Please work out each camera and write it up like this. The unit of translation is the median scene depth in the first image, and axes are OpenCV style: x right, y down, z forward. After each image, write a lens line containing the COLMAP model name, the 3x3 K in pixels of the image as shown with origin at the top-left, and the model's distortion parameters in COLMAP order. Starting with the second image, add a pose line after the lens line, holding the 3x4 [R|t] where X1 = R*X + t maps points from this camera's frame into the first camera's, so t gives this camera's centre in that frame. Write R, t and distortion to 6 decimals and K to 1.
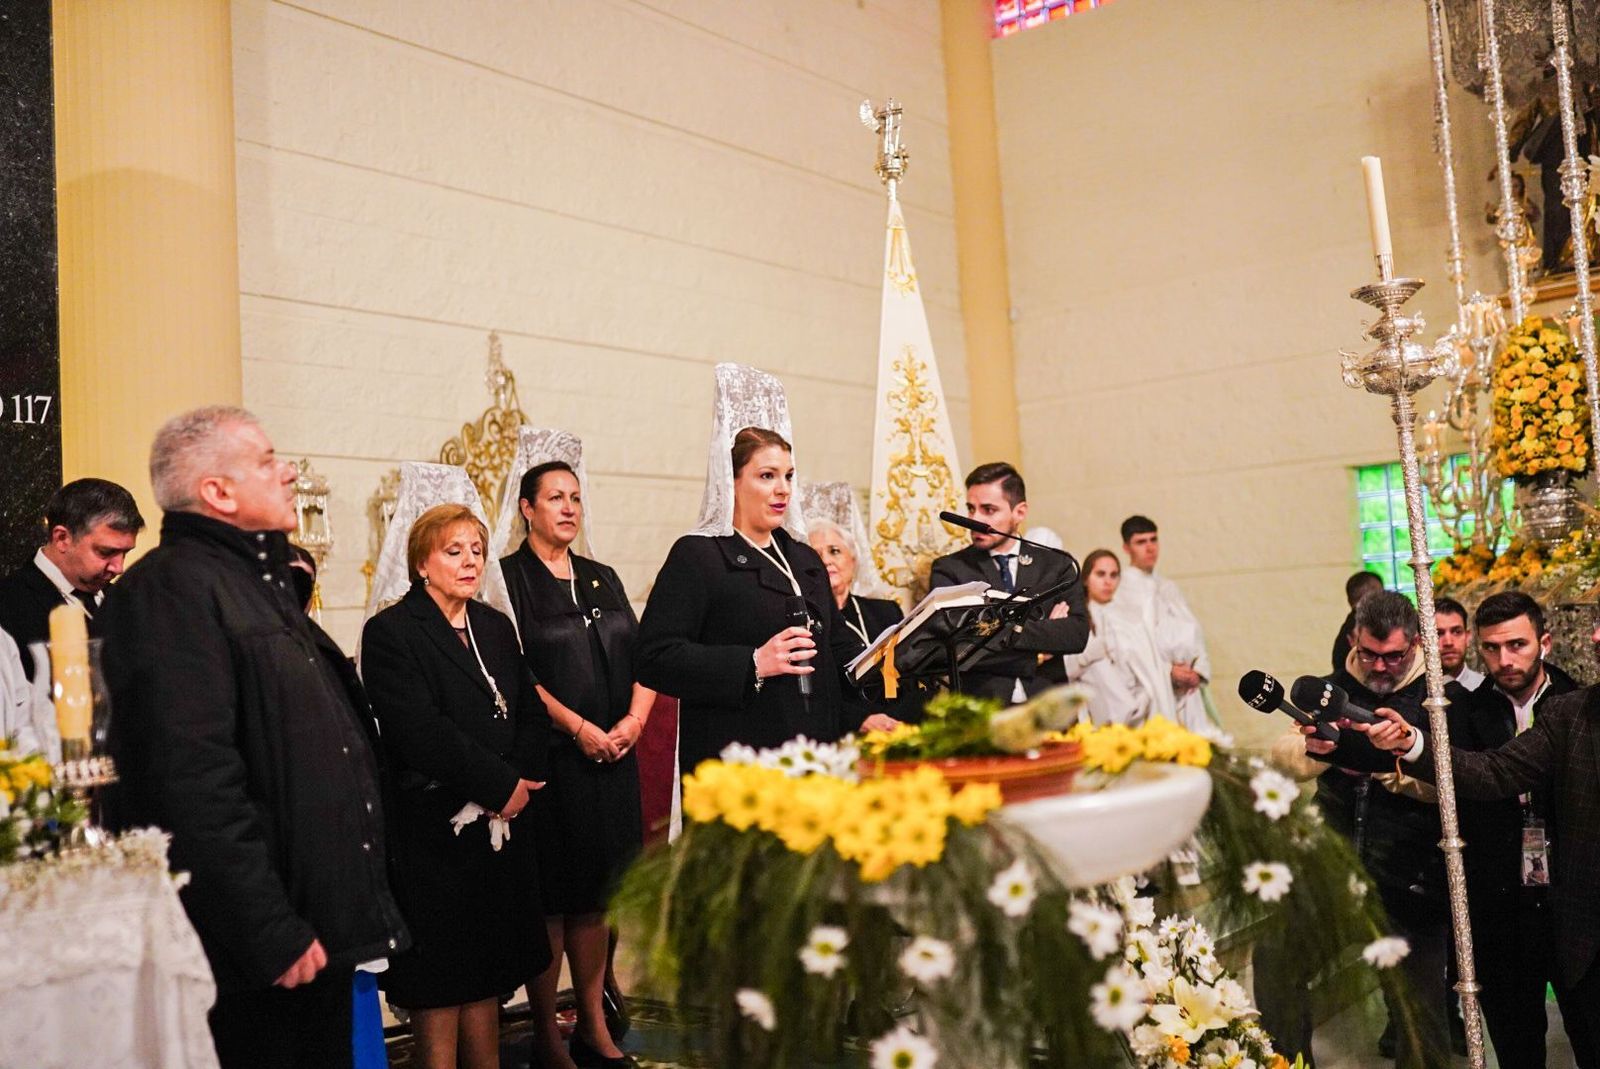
lens RADIAL K [[1555.3, 0, 796.7], [0, 1555.3, 535.9], [0, 0, 1]] dist [-0.030910, 0.000000]
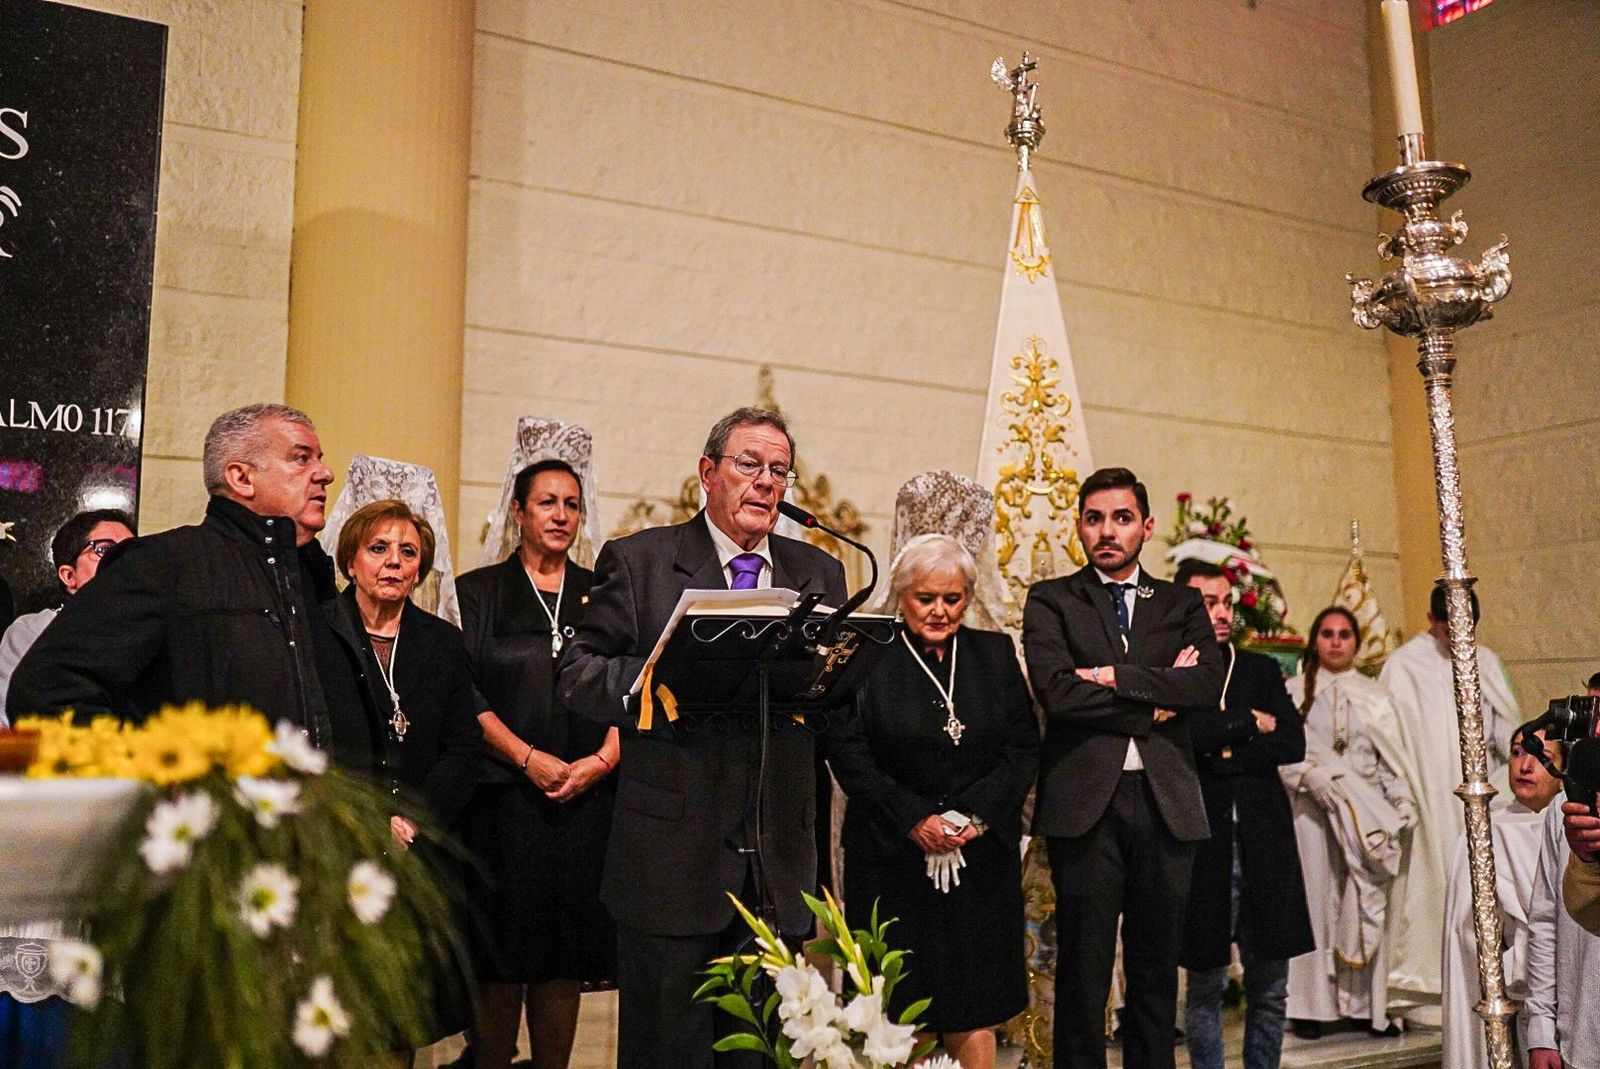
lens RADIAL K [[1555.3, 0, 791.7], [0, 1555.3, 534.0], [0, 0, 1]] dist [-0.030910, 0.000000]
pose [[0.925667, 0.006337, -0.378287, 0.269124], [-0.026577, 0.998479, -0.048306, 0.026316], [0.377406, 0.054769, 0.924427, 0.183729]]
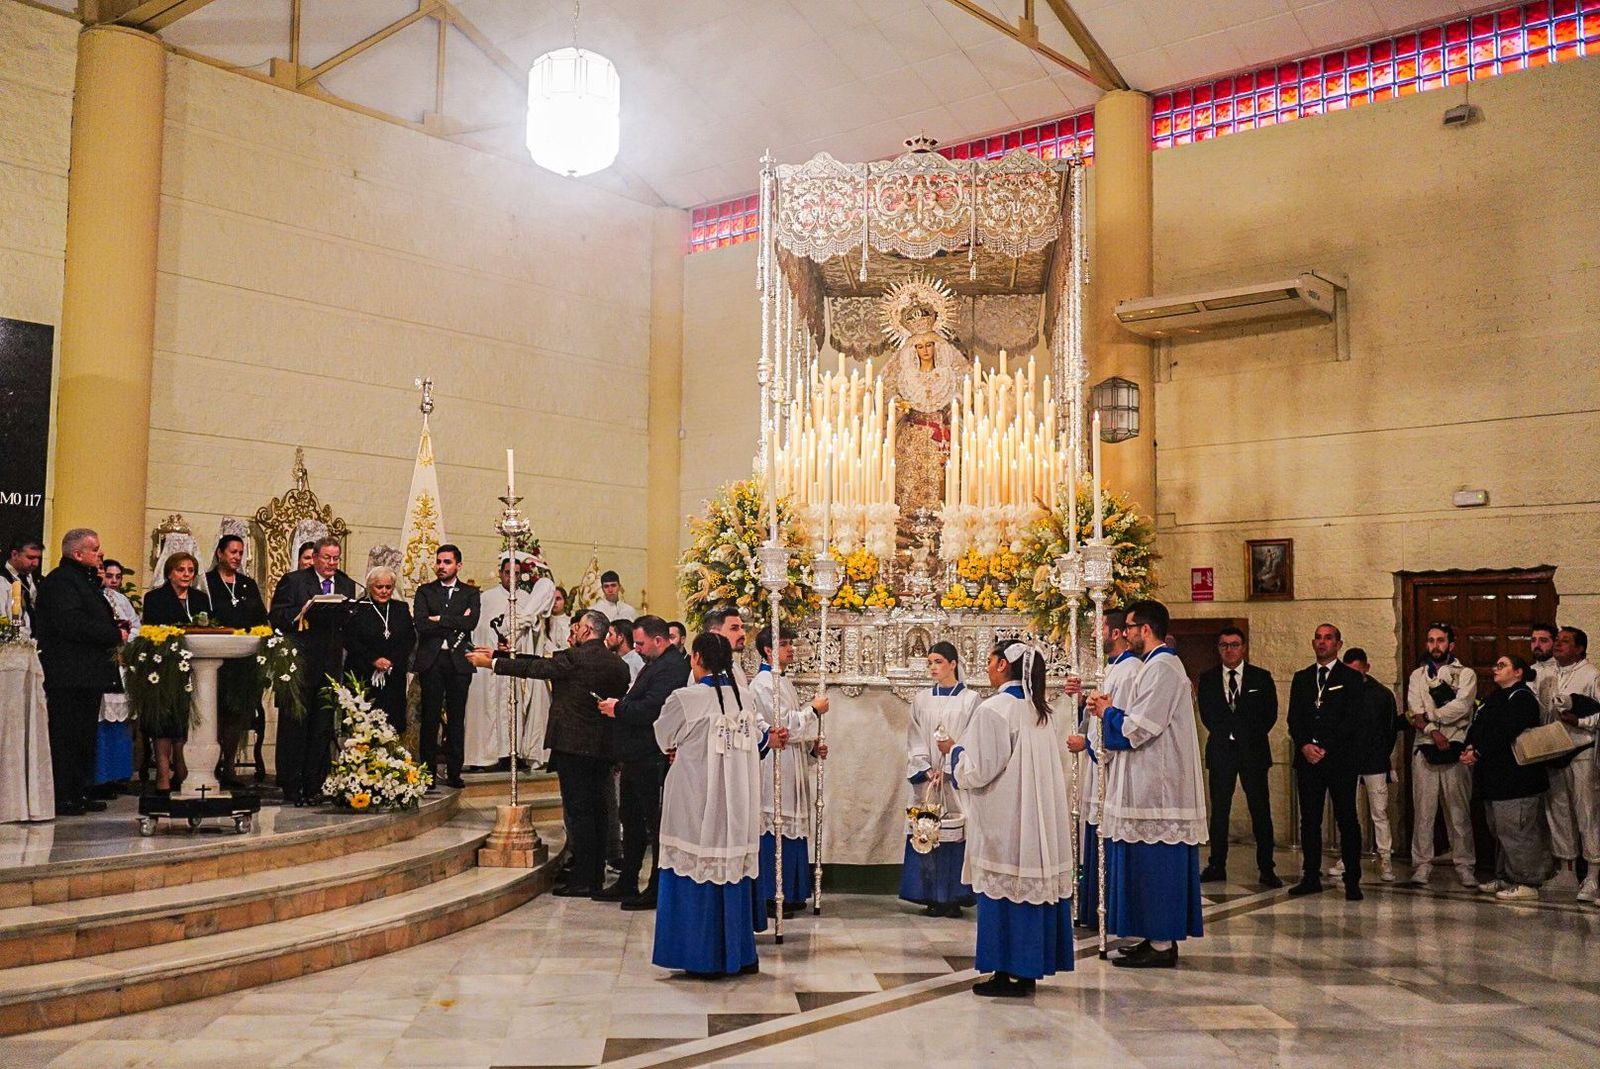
lens RADIAL K [[1555.3, 0, 802.4], [0, 1555.3, 546.4], [0, 0, 1]] dist [-0.030910, 0.000000]
pose [[0.997042, 0.068135, -0.035564, 0.695483], [-0.068345, 0.997651, -0.004699, -0.067635], [0.035160, 0.007116, 0.999356, -1.200808]]
